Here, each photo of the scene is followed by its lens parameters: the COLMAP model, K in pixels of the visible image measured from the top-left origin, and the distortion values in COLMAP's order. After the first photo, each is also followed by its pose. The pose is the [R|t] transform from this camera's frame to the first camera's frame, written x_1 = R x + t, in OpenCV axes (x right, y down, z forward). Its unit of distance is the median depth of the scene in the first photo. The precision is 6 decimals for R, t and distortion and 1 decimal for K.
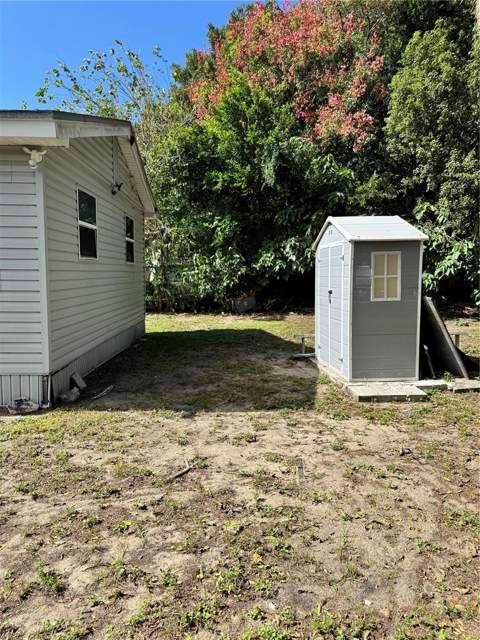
lens RADIAL K [[455.5, 0, 230.7], [0, 455.5, 316.6], [0, 0, 1]] dist [0.065801, -0.081210]
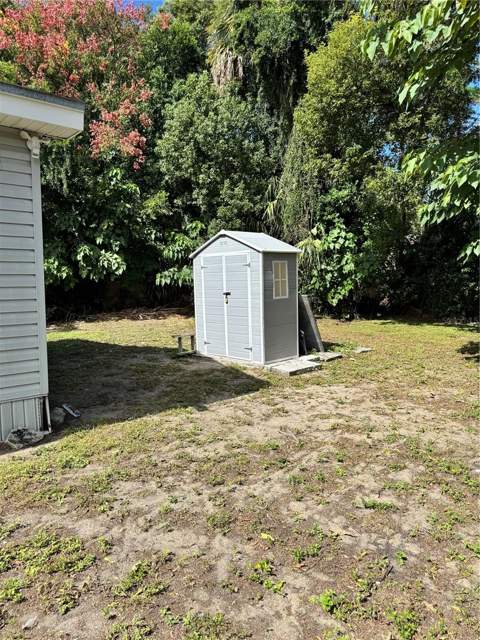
lens RADIAL K [[455.5, 0, 230.7], [0, 455.5, 316.6], [0, 0, 1]] dist [0.065801, -0.081210]
pose [[0.775994, -0.060280, 0.627853, -0.789563], [0.073137, 0.997307, 0.005358, -0.001223], [-0.626486, 0.041762, 0.778313, 0.120798]]
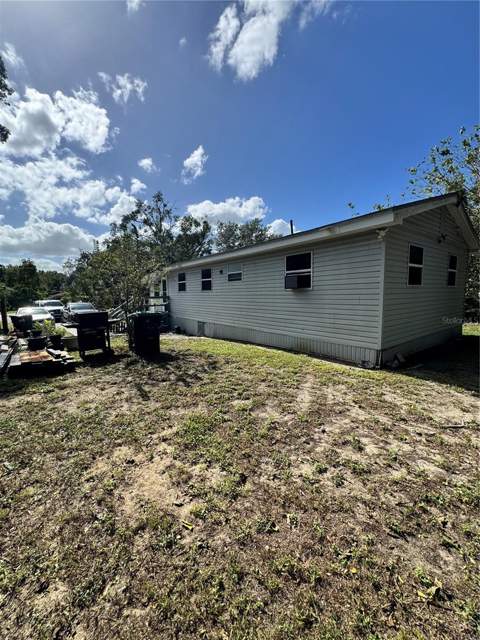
lens RADIAL K [[252.1, 0, 240.0], [0, 252.1, 320.0], [0, 0, 1]] dist [-0.000350, -0.000139]
pose [[0.585863, 0.068110, -0.807543, 0.101271], [-0.059237, 0.997396, 0.041147, -0.004674], [0.808242, 0.023730, 0.588372, -0.069084]]
